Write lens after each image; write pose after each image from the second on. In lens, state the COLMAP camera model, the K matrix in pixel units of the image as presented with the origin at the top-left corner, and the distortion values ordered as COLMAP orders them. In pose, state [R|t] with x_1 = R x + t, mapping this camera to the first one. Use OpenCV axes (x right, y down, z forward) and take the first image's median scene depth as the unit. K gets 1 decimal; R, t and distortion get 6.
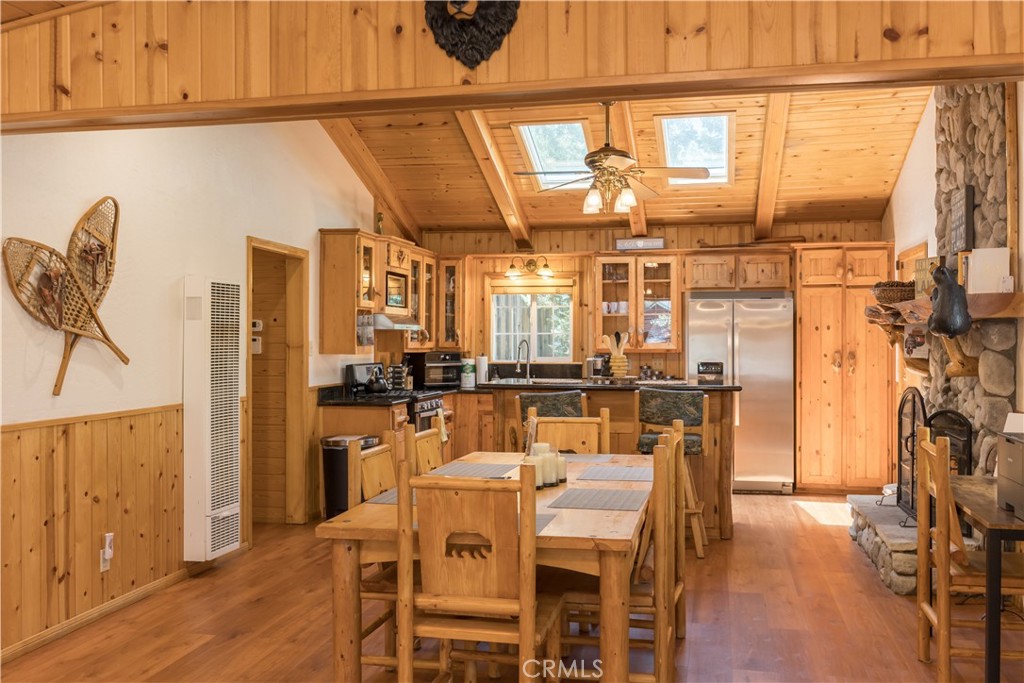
lens RADIAL K [[967.0, 0, 512.0], [0, 967.0, 341.5], [0, 0, 1]] dist [0.006541, -0.001497]
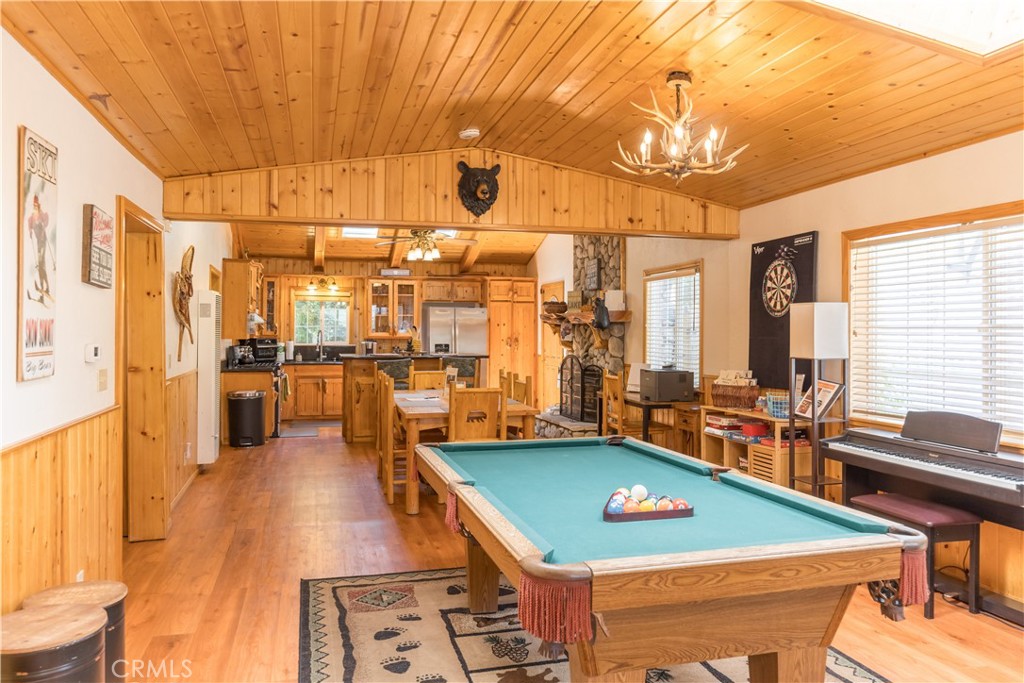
lens RADIAL K [[751.1, 0, 510.6], [0, 751.1, 328.8], [0, 0, 1]] dist [-0.003635, -0.000529]
pose [[0.894251, 0.006657, 0.447516, -0.274633], [-0.004532, 0.999973, -0.005818, 0.001480], [-0.447543, 0.003175, 0.894257, -0.238429]]
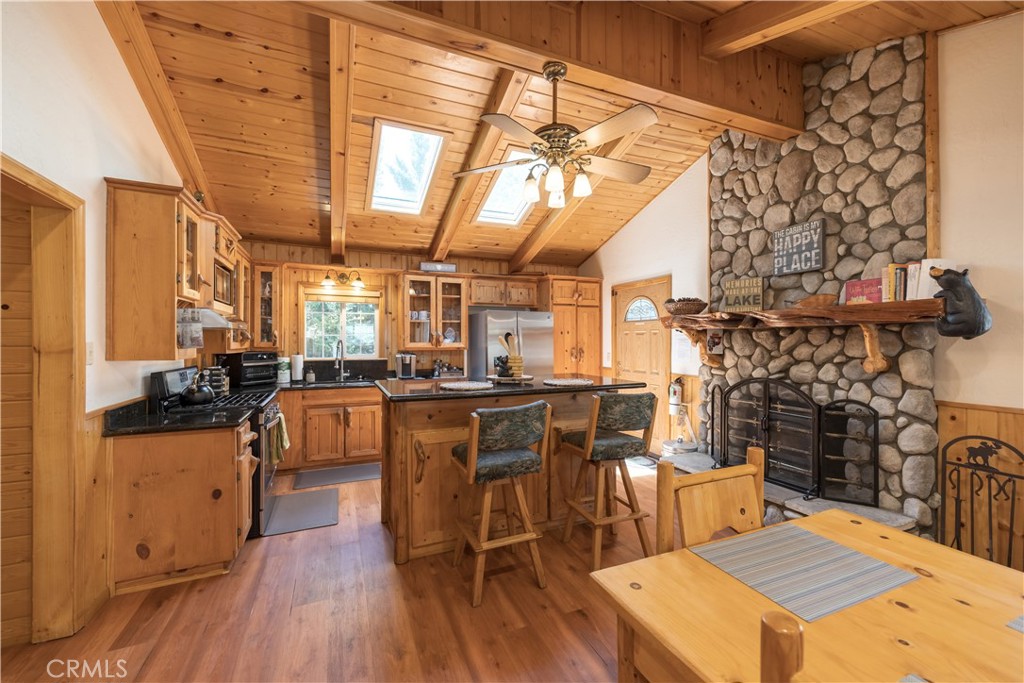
lens RADIAL K [[412.9, 0, 510.1], [0, 412.9, 343.0], [0, 0, 1]] dist [0.011047, -0.000285]
pose [[0.822437, -0.003326, 0.568847, -0.112063], [0.000727, 0.999988, 0.004797, -0.000935], [-0.568856, -0.003531, 0.822429, 0.504343]]
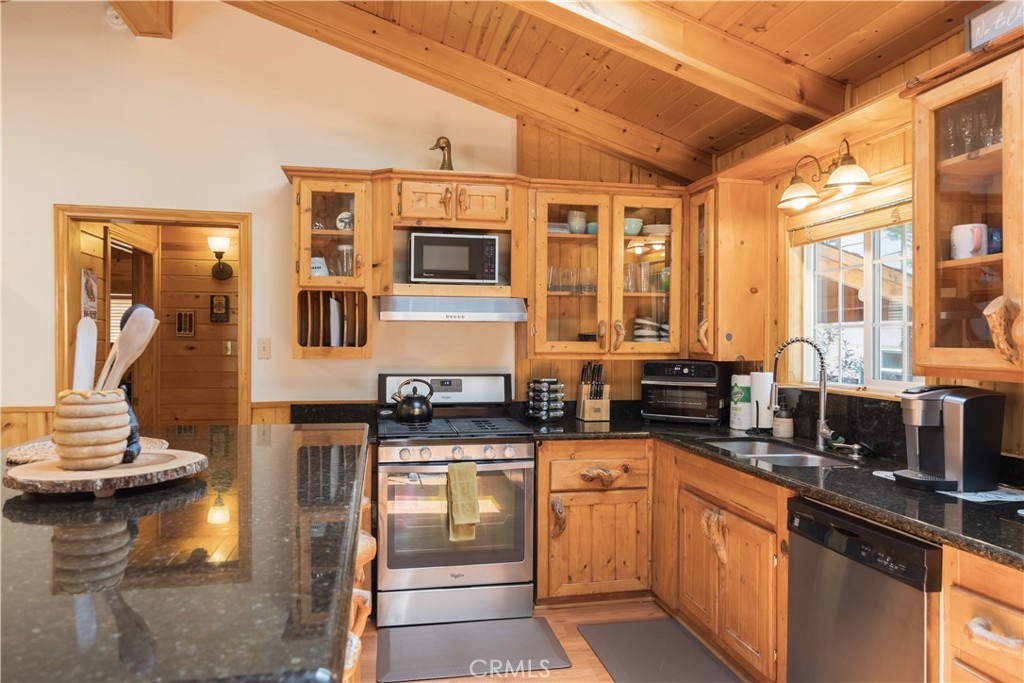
lens RADIAL K [[668.0, 0, 512.0], [0, 668.0, 341.5], [0, 0, 1]] dist [-0.001066, -0.000066]
pose [[0.387009, 0.002960, -0.922071, 0.264562], [-0.005057, 0.999987, 0.001087, -0.000235], [0.922062, 0.004242, 0.387019, 0.817819]]
